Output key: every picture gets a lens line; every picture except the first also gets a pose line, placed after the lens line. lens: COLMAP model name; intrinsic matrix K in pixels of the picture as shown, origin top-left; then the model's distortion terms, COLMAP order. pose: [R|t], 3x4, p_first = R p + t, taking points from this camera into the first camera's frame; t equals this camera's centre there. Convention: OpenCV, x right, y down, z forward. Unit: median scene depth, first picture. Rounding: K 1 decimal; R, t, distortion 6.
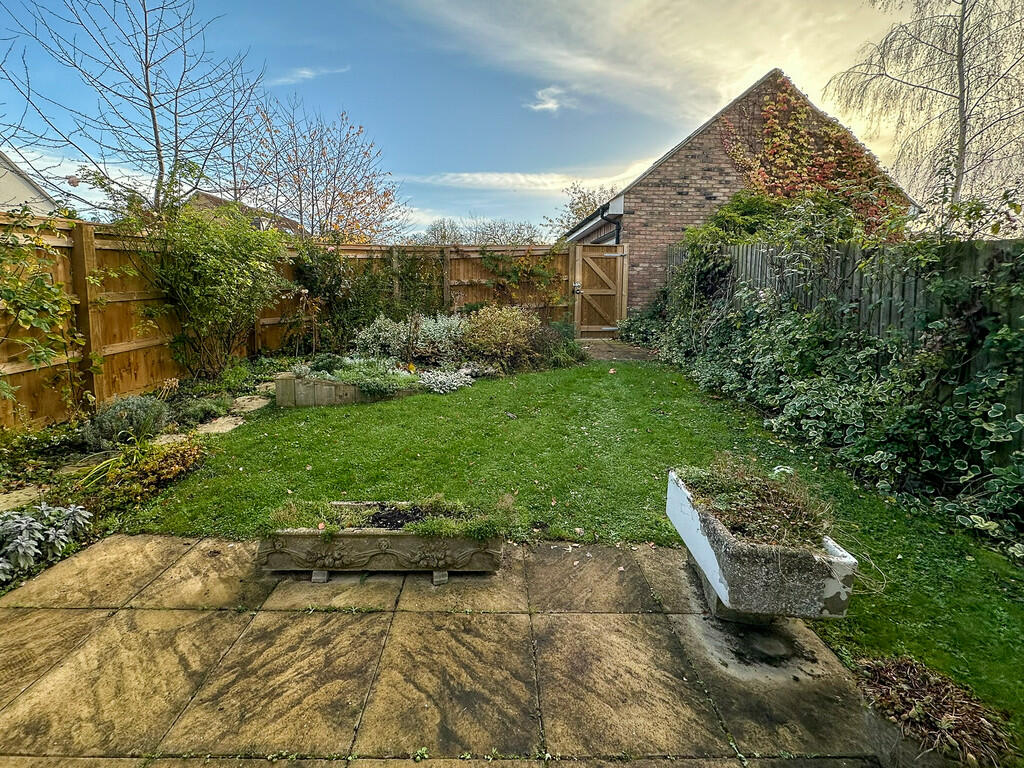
lens RADIAL K [[425.2, 0, 510.0], [0, 425.2, 338.2], [0, 0, 1]] dist [-0.001145, 0.000093]
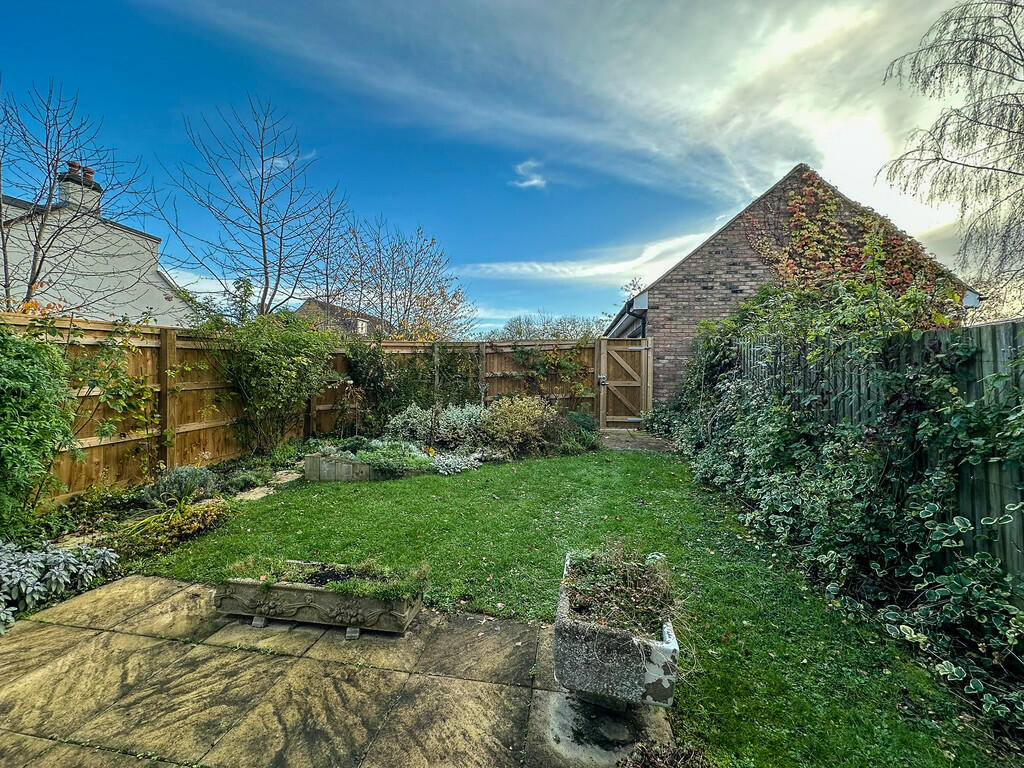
lens RADIAL K [[407.1, 0, 523.0], [0, 407.1, 397.0], [0, 0, 1]] dist [-0.001388, 0.000148]
pose [[0.986970, 0.008975, -0.160653, 0.215676], [-0.021076, 0.997052, -0.073784, 0.002769], [0.159517, 0.076208, 0.984249, -0.020068]]
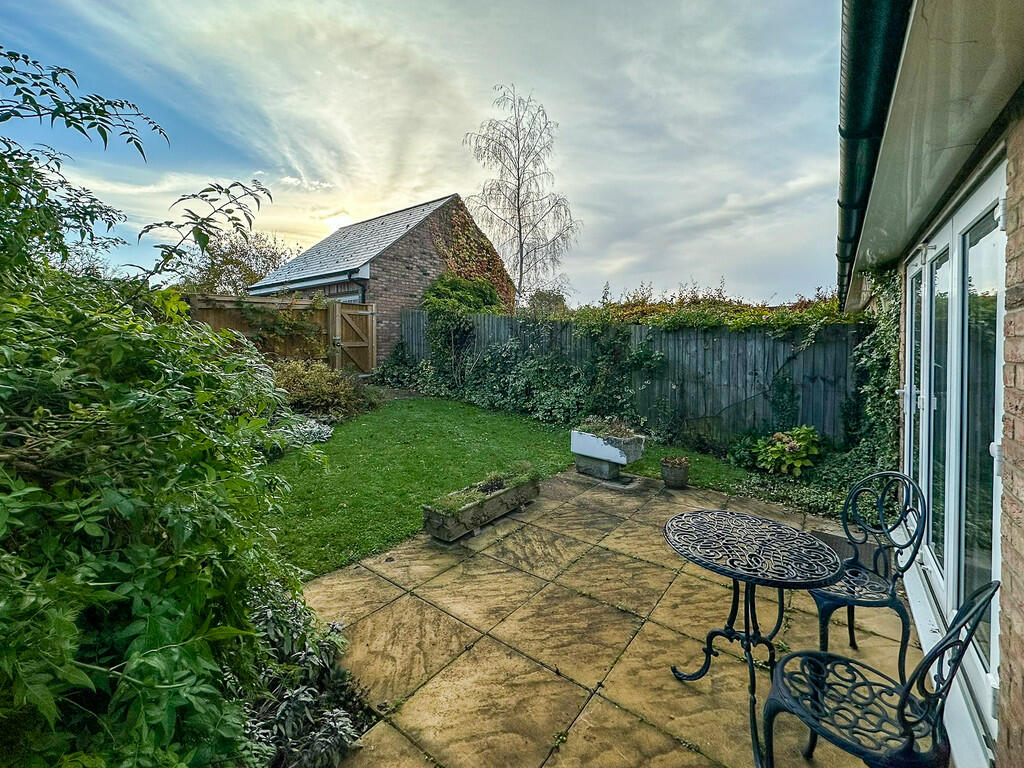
lens RADIAL K [[425.1, 0, 508.9], [0, 425.1, 375.9], [0, 0, 1]] dist [-0.001240, 0.000226]
pose [[0.618467, -0.069405, 0.782740, -0.746506], [0.088440, 0.995911, 0.018427, -0.015023], [-0.780818, 0.057829, 0.622076, -0.049145]]
